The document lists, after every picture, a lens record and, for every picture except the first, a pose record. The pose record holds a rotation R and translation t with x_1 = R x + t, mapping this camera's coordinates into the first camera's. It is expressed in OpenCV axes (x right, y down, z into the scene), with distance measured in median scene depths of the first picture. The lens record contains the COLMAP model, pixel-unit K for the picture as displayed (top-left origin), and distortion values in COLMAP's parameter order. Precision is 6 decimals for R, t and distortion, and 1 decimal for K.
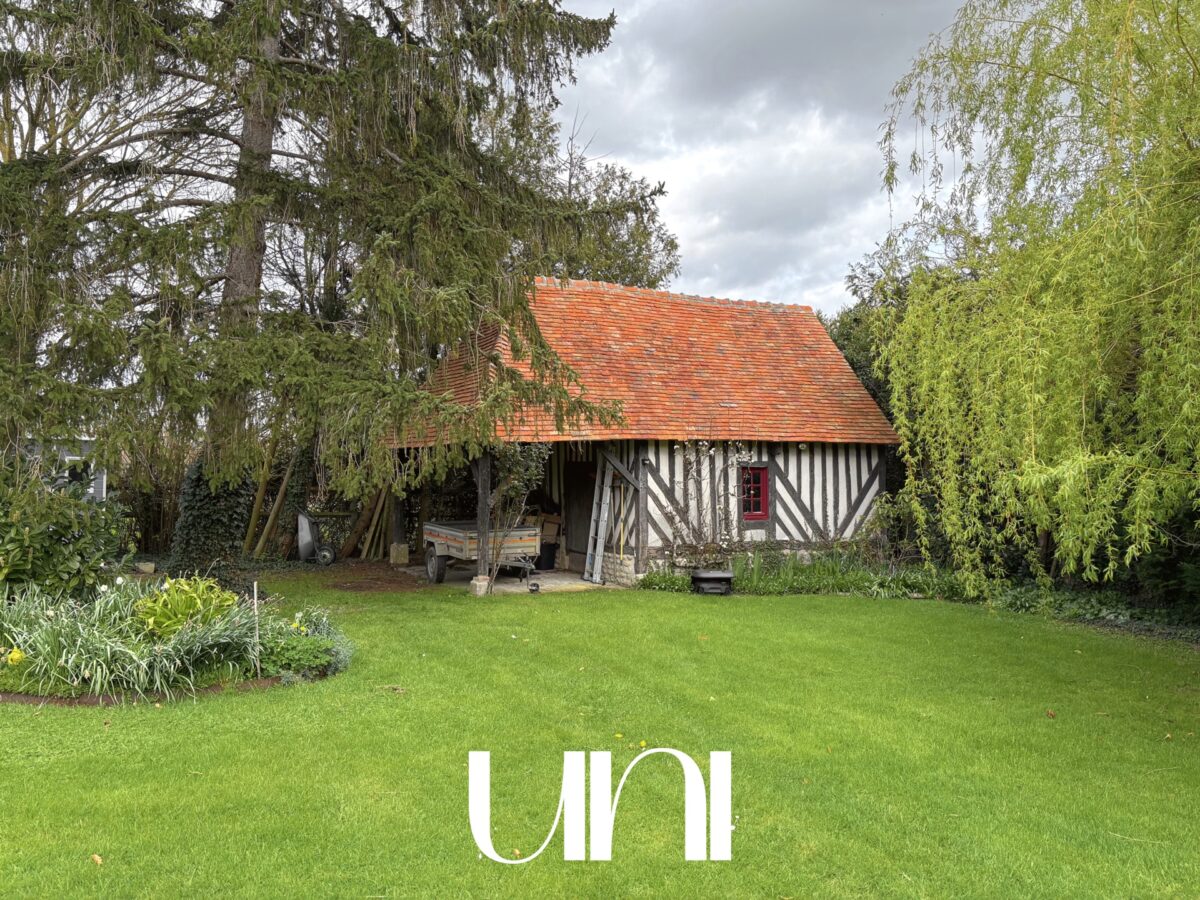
lens RADIAL K [[915.0, 0, 600.0], [0, 915.0, 450.0], [0, 0, 1]] dist [-0.004183, -0.007445]
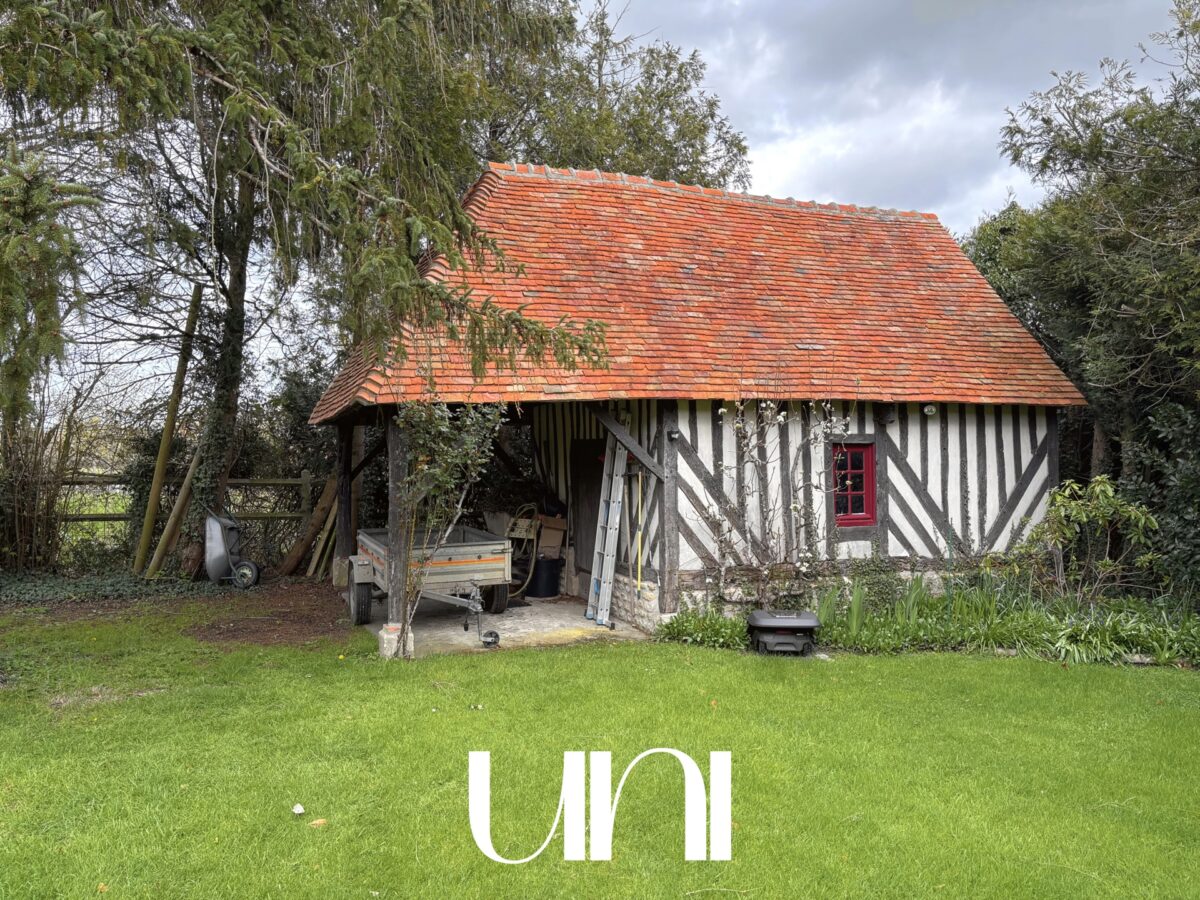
lens RADIAL K [[915.0, 0, 600.0], [0, 915.0, 450.0], [0, 0, 1]] dist [-0.004183, -0.007445]
pose [[0.993772, -0.011094, -0.110883, 0.066915], [0.012514, 0.999848, 0.012115, 0.014219], [0.110732, -0.013427, 0.993760, 0.359900]]
